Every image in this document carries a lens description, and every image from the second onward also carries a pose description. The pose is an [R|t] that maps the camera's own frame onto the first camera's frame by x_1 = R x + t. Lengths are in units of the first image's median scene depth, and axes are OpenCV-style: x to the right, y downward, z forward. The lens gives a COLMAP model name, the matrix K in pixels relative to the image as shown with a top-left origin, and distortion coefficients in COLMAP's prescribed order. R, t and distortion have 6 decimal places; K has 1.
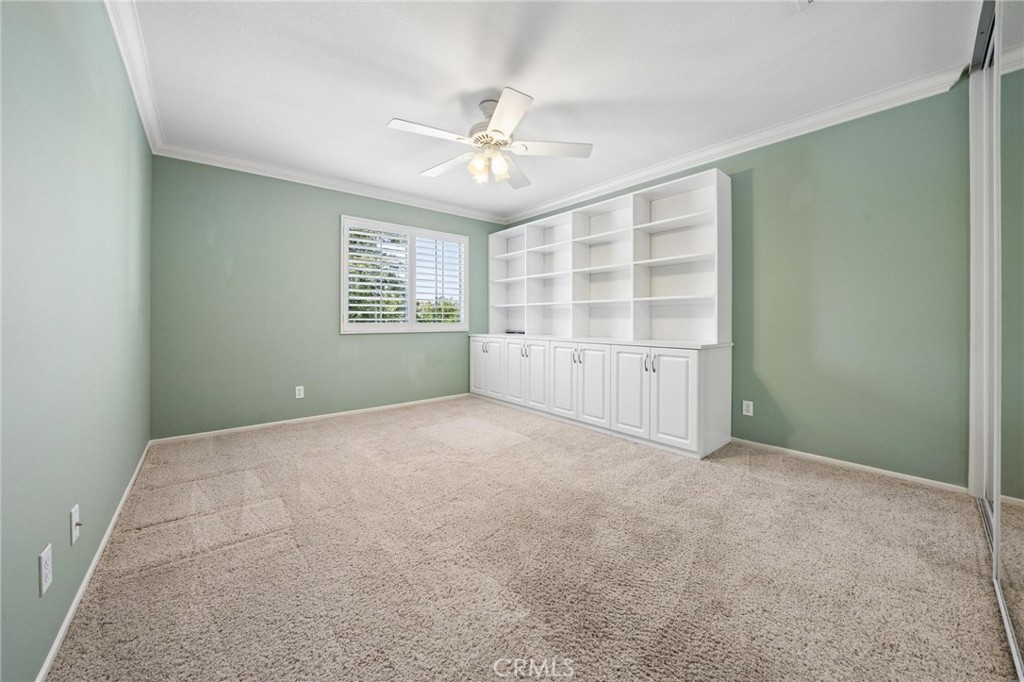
lens RADIAL K [[358.8, 0, 508.3], [0, 358.8, 322.0], [0, 0, 1]] dist [0.001119, 0.000158]
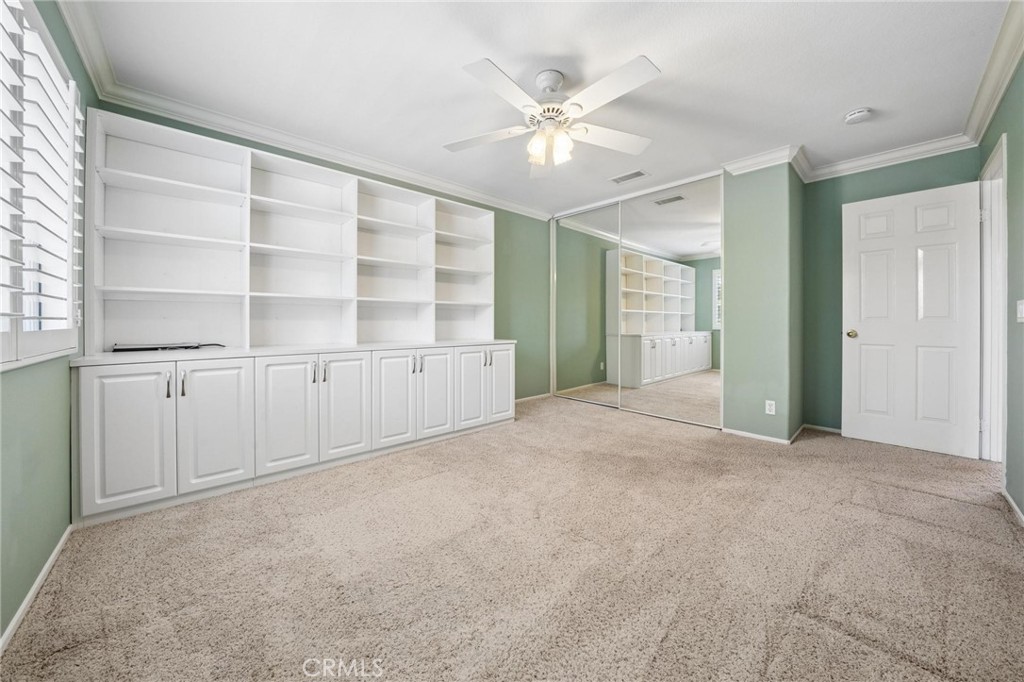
lens RADIAL K [[358.8, 0, 508.3], [0, 358.8, 322.0], [0, 0, 1]] dist [0.001119, 0.000158]
pose [[-0.024986, -0.000767, 0.999687, -0.715850], [0.003518, 0.999993, 0.000855, -0.006844], [-0.999682, 0.003538, -0.024983, 0.865995]]
